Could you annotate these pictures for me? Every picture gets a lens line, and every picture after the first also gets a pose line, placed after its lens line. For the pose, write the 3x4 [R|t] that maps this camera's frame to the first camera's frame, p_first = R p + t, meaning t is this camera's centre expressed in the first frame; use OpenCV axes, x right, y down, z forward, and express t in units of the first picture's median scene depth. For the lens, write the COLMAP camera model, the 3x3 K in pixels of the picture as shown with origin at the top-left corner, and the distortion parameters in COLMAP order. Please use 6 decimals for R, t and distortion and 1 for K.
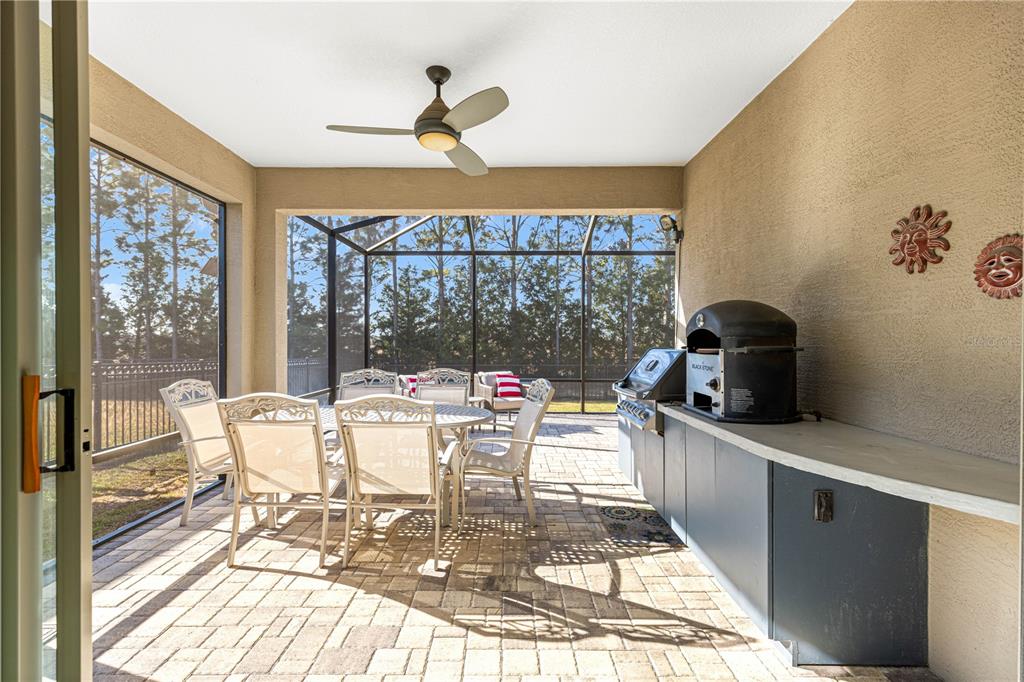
lens RADIAL K [[465.2, 0, 515.6], [0, 465.2, 337.9], [0, 0, 1]] dist [-0.005625, -0.000252]
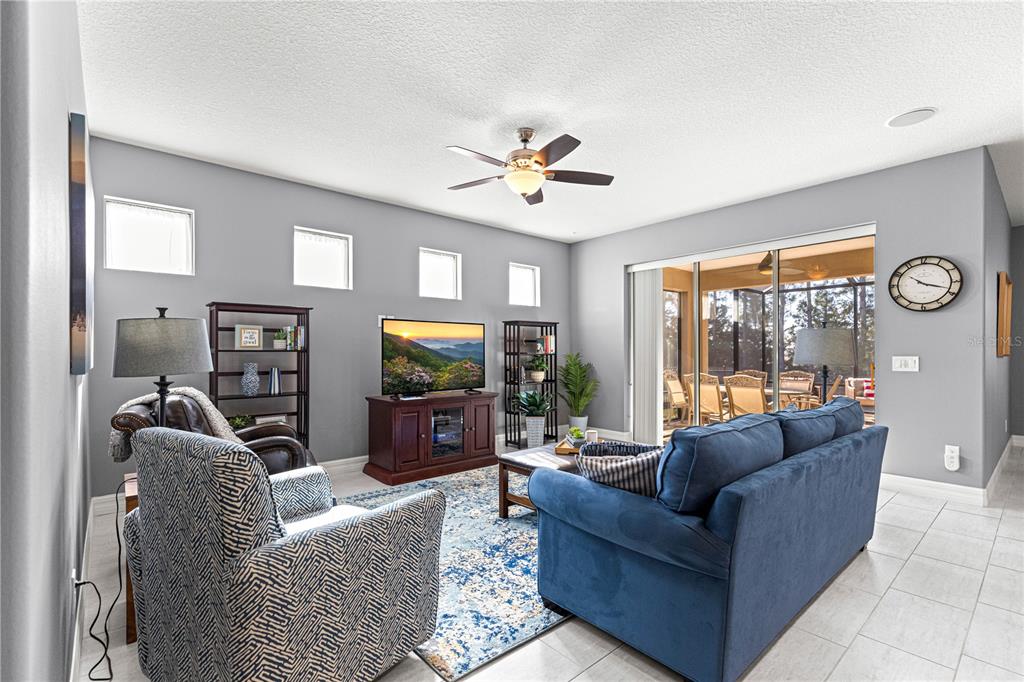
lens RADIAL K [[465.2, 0, 509.3], [0, 465.2, 344.8], [0, 0, 1]] dist [-0.005625, -0.000252]
pose [[0.644270, -0.011366, -0.764714, 0.313203], [0.003211, 0.999921, -0.012157, -0.008398], [0.764791, 0.005377, 0.644255, -0.607467]]
